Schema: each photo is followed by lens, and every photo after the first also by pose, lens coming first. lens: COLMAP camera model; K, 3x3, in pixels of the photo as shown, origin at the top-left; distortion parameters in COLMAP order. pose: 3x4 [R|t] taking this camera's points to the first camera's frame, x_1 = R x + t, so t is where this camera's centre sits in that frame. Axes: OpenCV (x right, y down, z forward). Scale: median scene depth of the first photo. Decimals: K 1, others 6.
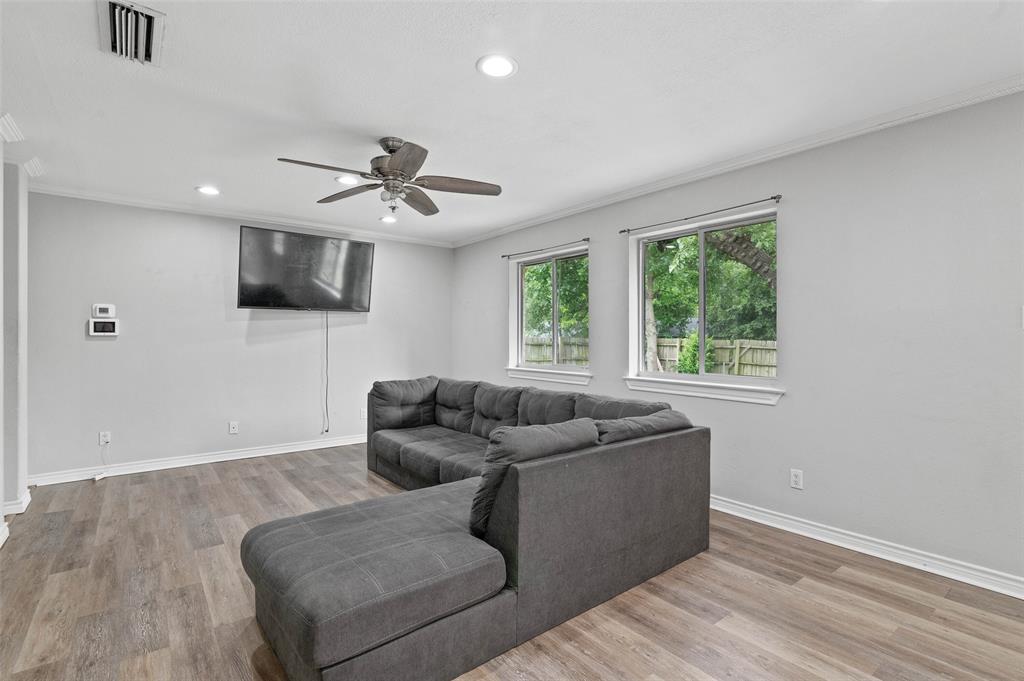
lens RADIAL K [[483.6, 0, 514.0], [0, 483.6, 337.8], [0, 0, 1]] dist [-0.005839, 0.000176]
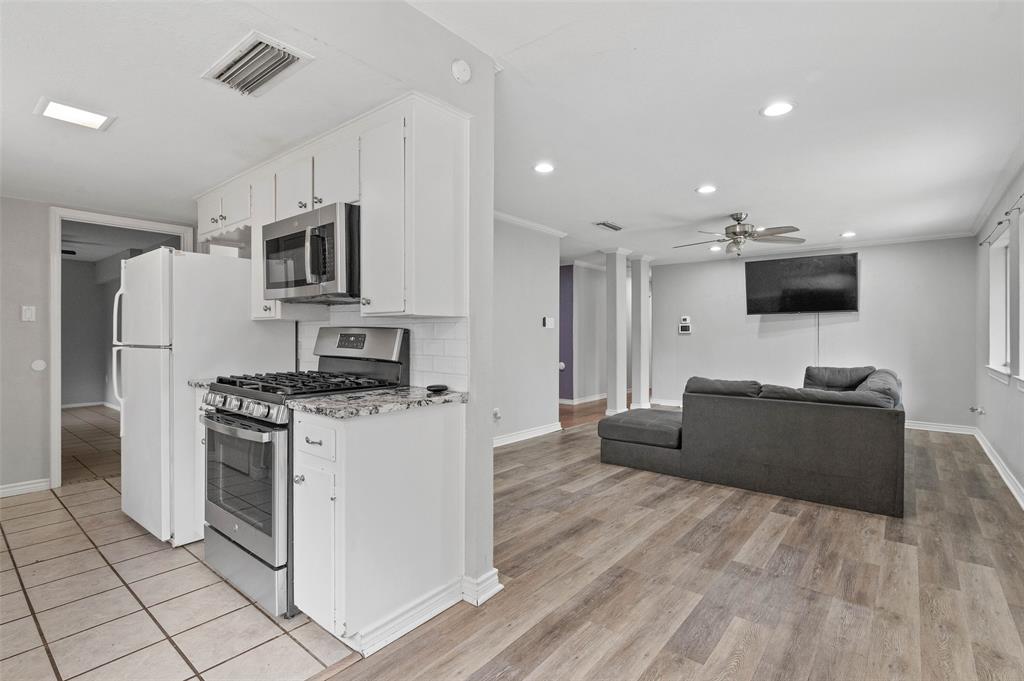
lens RADIAL K [[483.6, 0, 514.0], [0, 483.6, 337.8], [0, 0, 1]] dist [-0.005839, 0.000176]
pose [[0.220749, 0.003241, -0.975325, 1.406280], [-0.000434, 0.999995, 0.003225, 0.014024], [0.975330, -0.000289, 0.220750, -0.137582]]
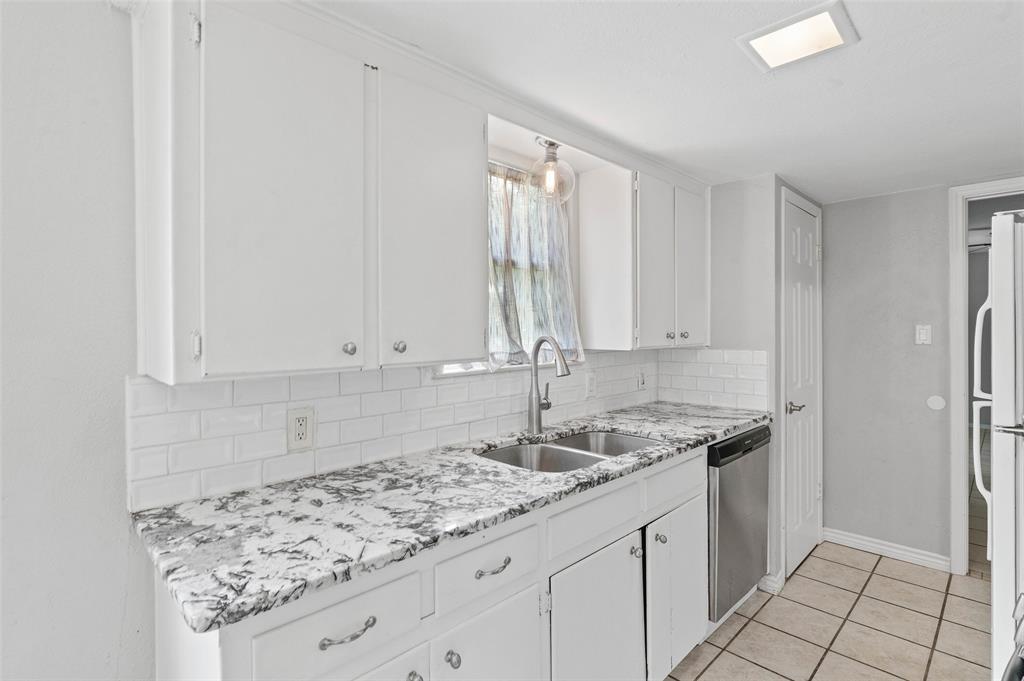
lens RADIAL K [[491.9, 0, 507.3], [0, 491.9, 330.6], [0, 0, 1]] dist [-0.007289, -0.001298]
pose [[-0.994256, -0.000509, -0.107030, 0.798346], [-0.000273, 0.999998, -0.002215, -0.055991], [0.107030, -0.002173, -0.994253, -0.208970]]
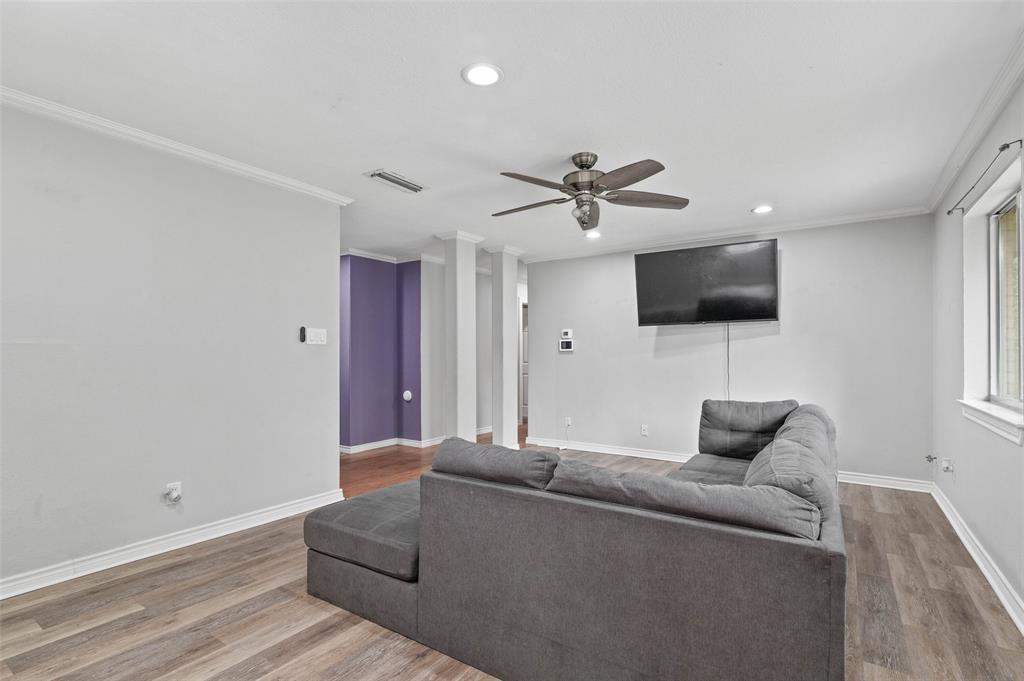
lens RADIAL K [[483.2, 0, 511.2], [0, 483.2, 357.6], [0, 0, 1]] dist [-0.004510, -0.000478]
pose [[0.305313, 0.004306, -0.952242, 0.783643], [0.003953, 0.999975, 0.005789, 0.009700], [0.952244, -0.005531, 0.305289, 0.642394]]
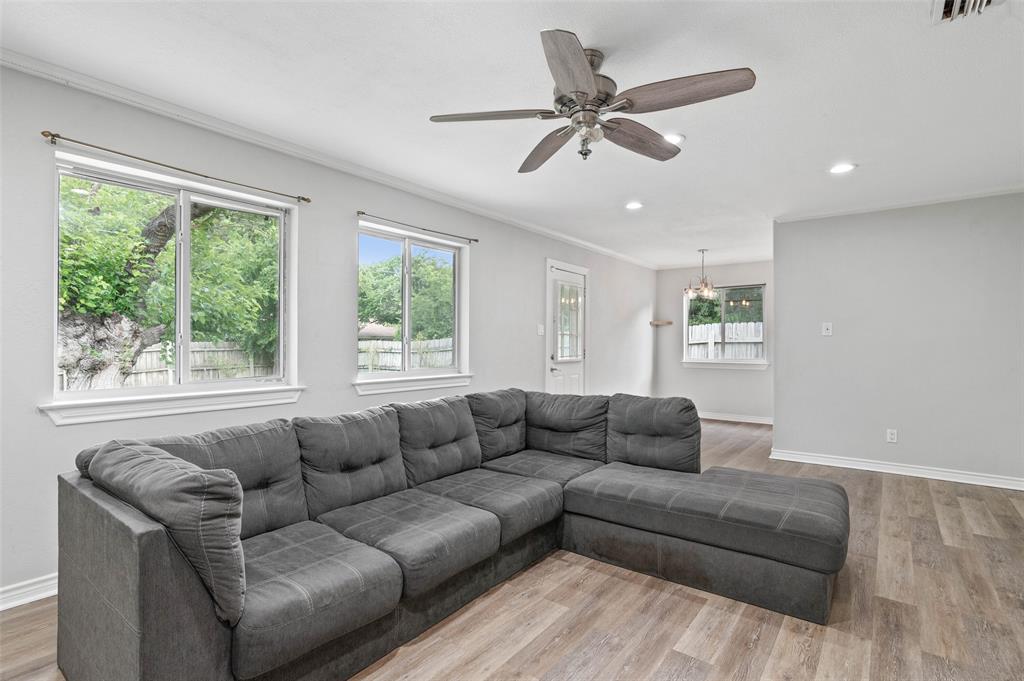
lens RADIAL K [[488.0, 0, 512.0], [0, 488.0, 340.5], [0, 0, 1]] dist [0.000161, 0.000000]
pose [[-0.246140, -0.001361, 0.969233, -1.077919], [-0.006777, 0.999977, -0.000316, 0.008714], [-0.969211, -0.006646, -0.246143, 1.504760]]
